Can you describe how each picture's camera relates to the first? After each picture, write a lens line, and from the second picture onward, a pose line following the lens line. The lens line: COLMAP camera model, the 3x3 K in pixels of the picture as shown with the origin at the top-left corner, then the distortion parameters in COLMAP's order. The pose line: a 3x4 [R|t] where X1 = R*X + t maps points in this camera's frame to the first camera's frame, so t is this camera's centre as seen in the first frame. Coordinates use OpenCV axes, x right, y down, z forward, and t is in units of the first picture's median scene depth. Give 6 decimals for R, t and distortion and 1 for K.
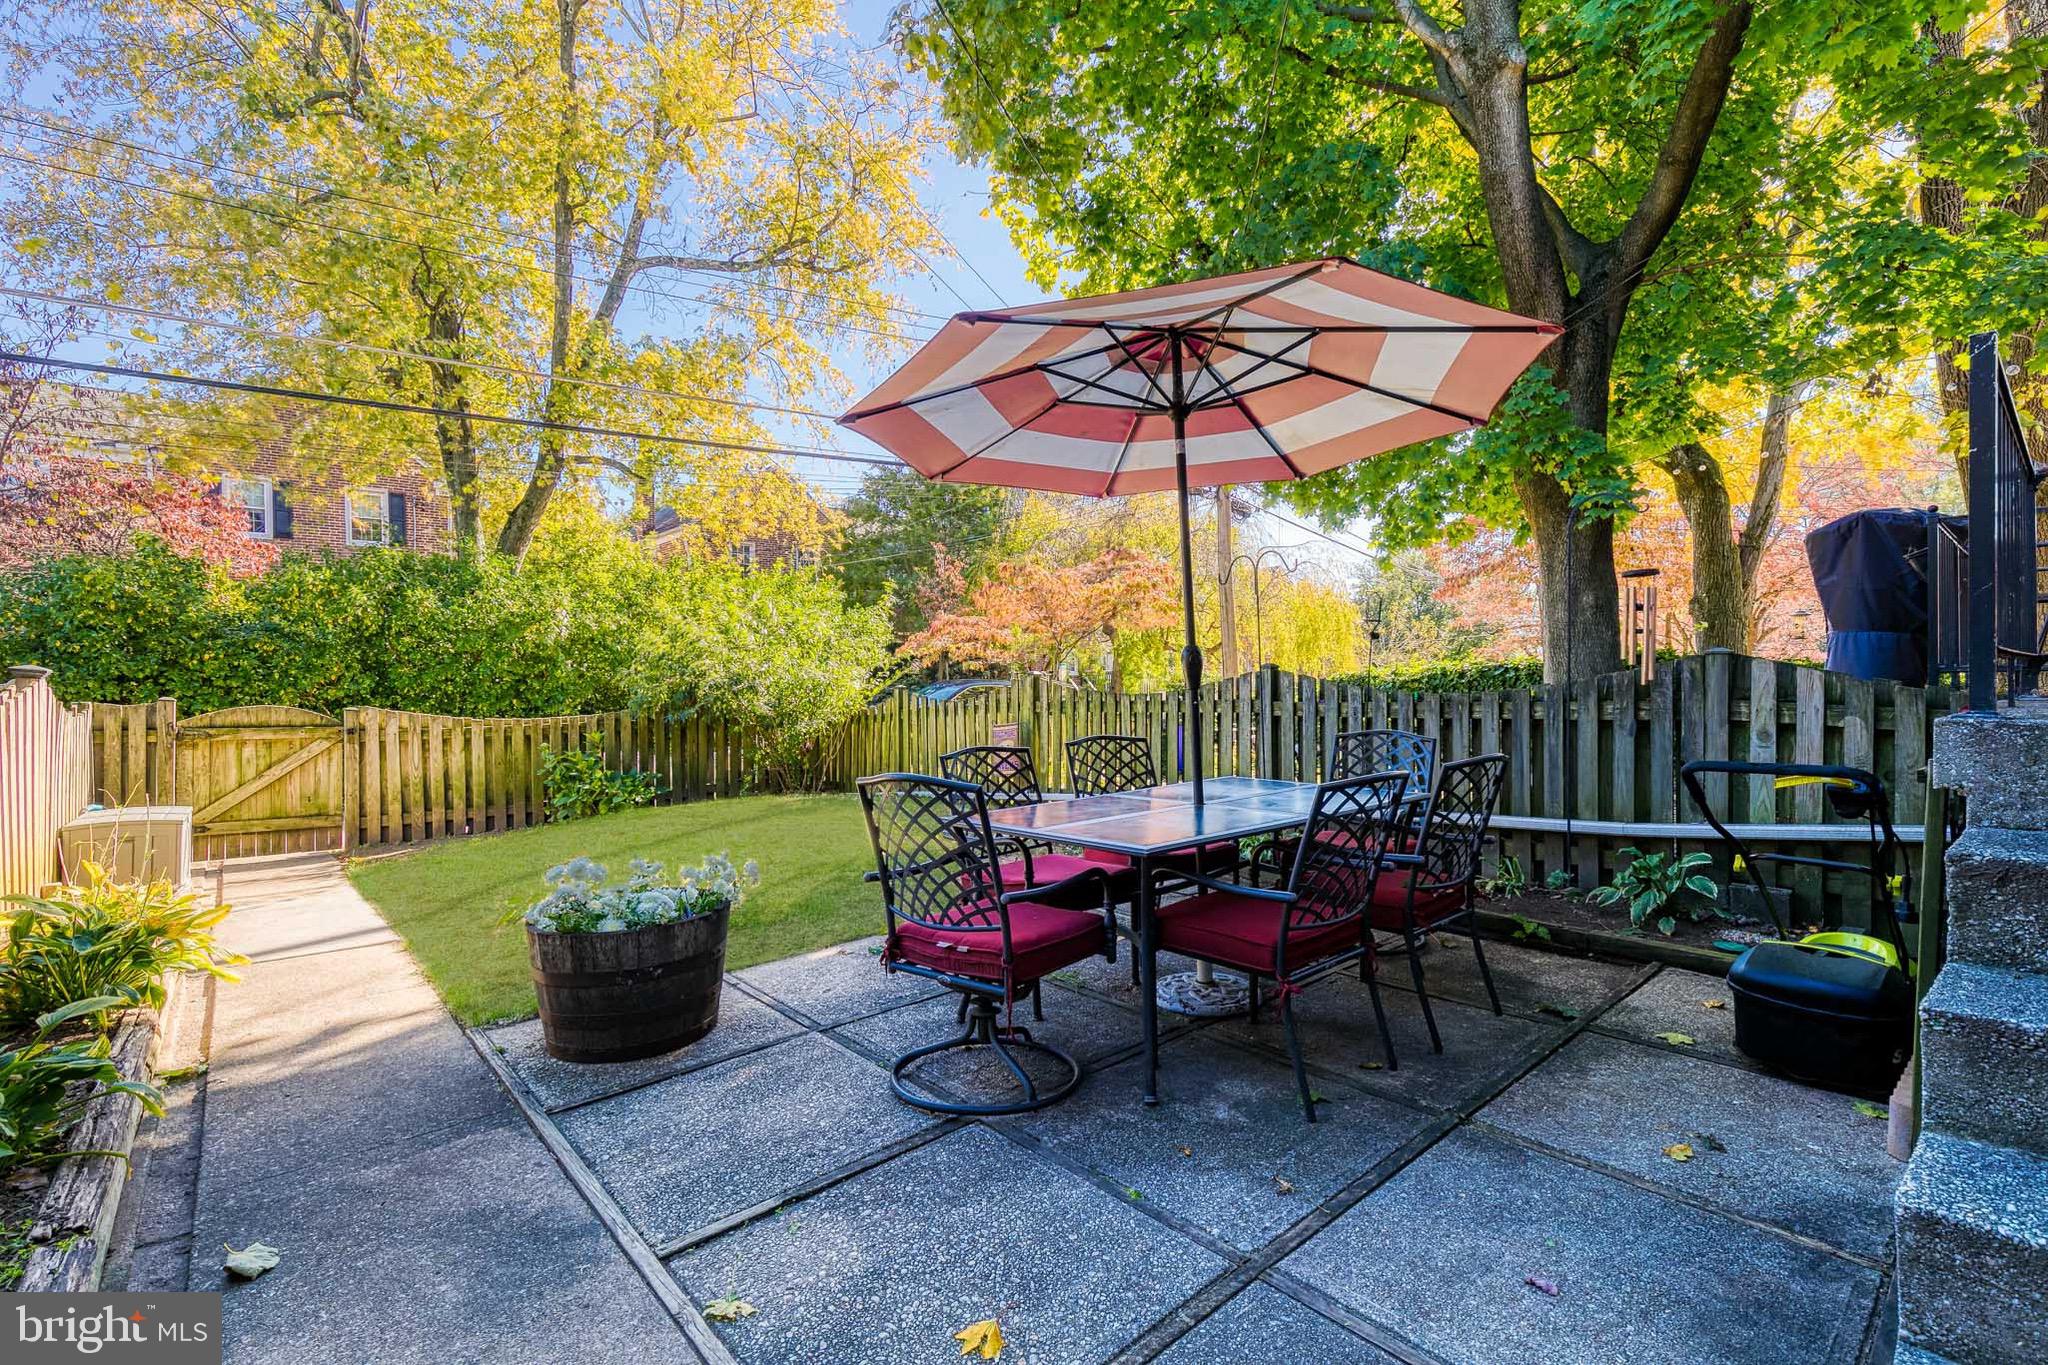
lens RADIAL K [[929.8, 0, 1022.1], [0, 929.8, 676.3], [0, 0, 1]] dist [0.004197, 0.000475]
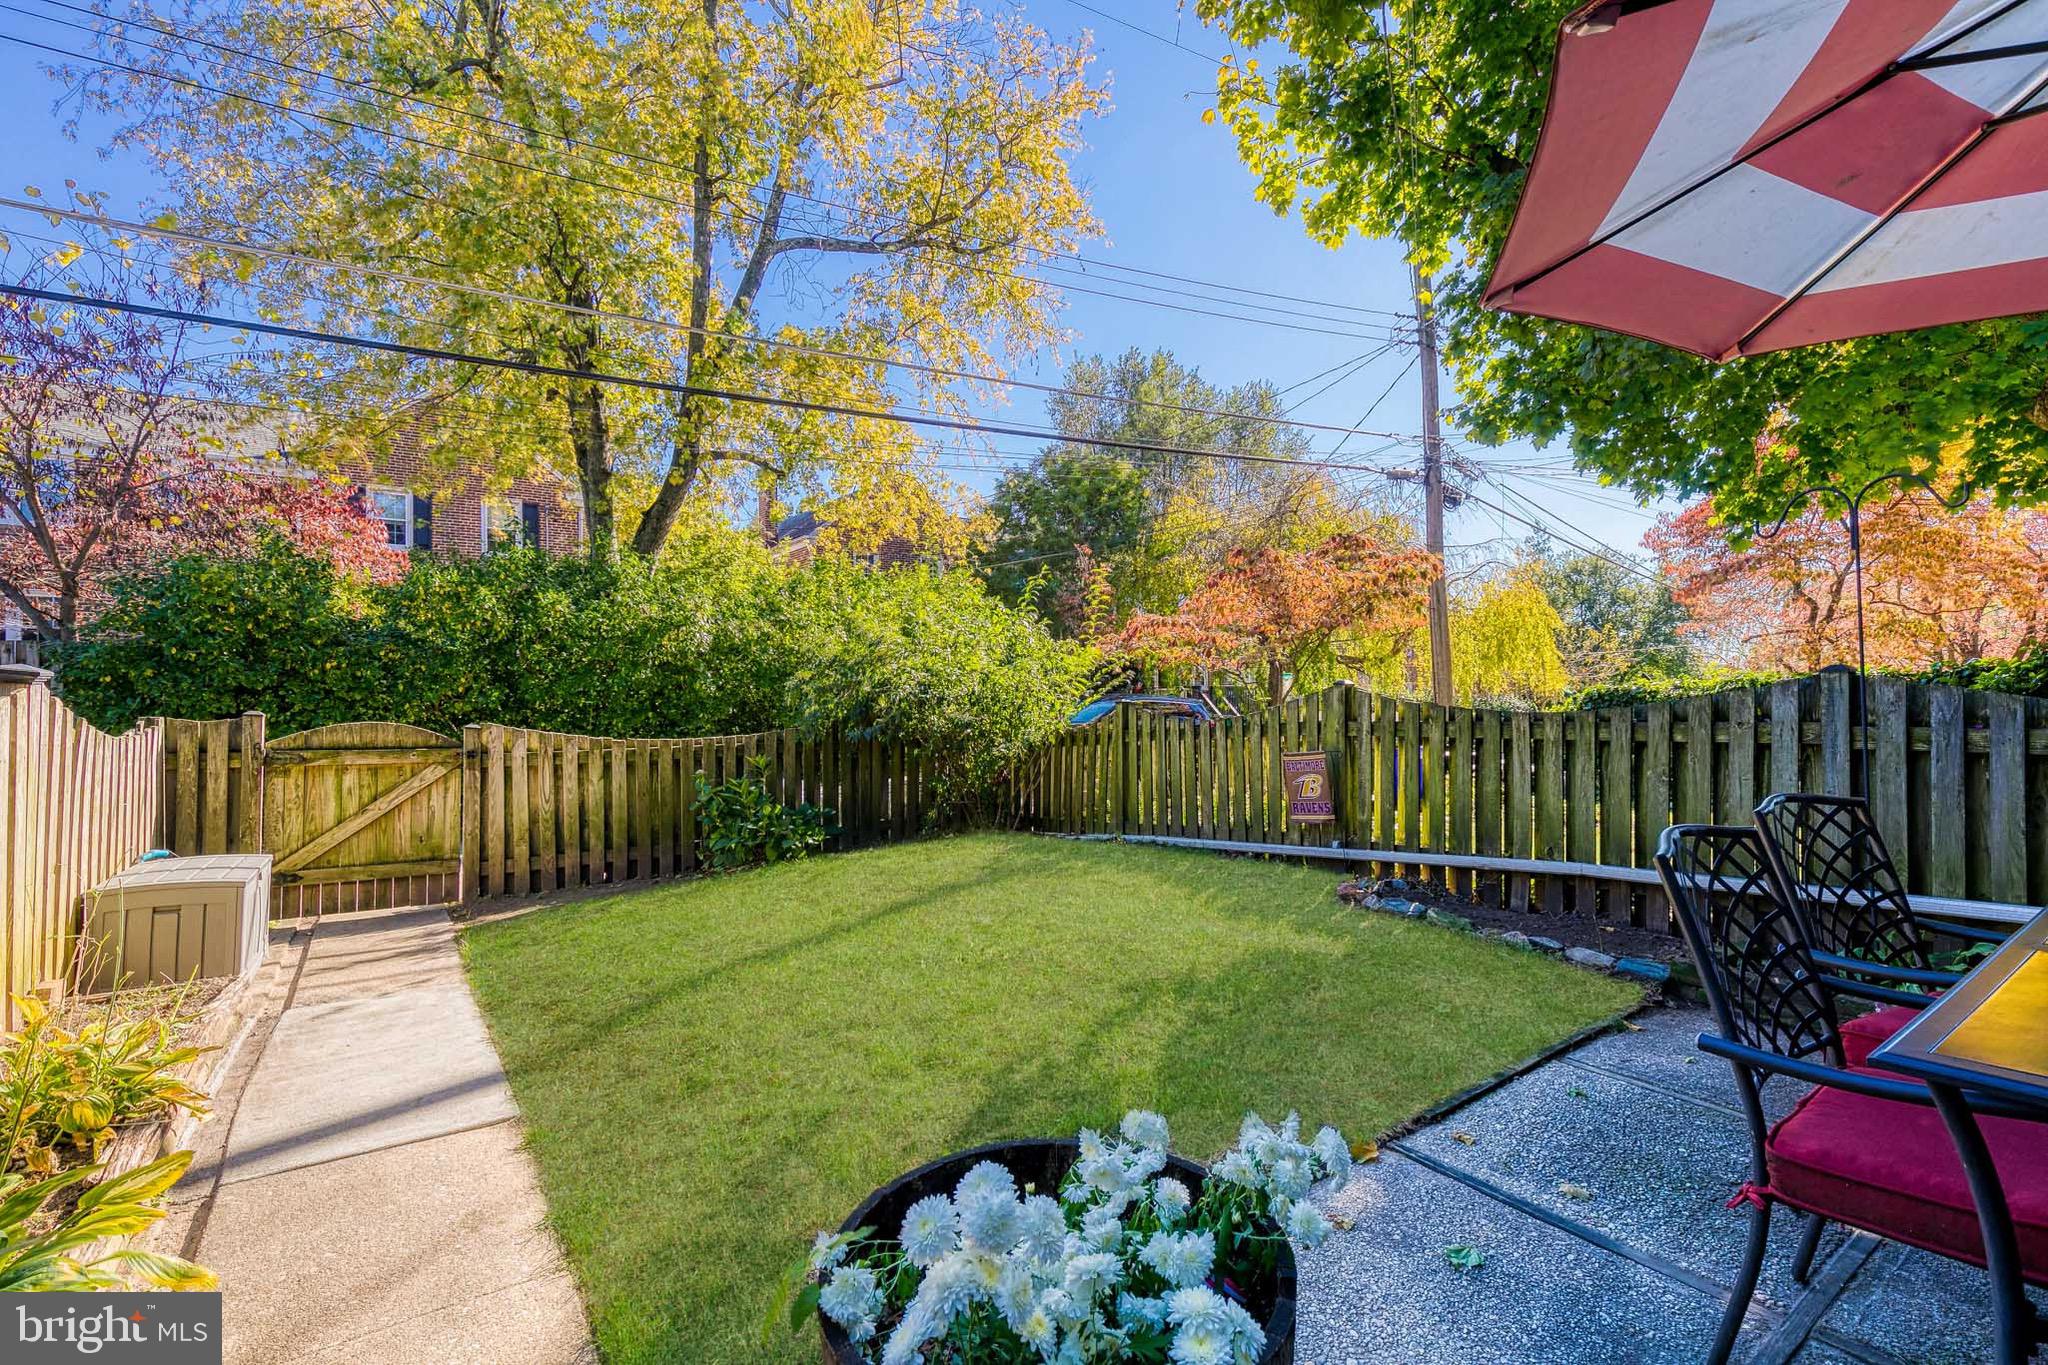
lens RADIAL K [[938.2, 0, 1031.7], [0, 938.2, 673.4], [0, 0, 1]] dist [0.000882, -0.000407]
pose [[0.995048, -0.001117, -0.099392, -0.116093], [-0.000829, 0.999809, -0.019533, 0.003410], [0.099394, 0.019518, 0.994857, 0.176822]]
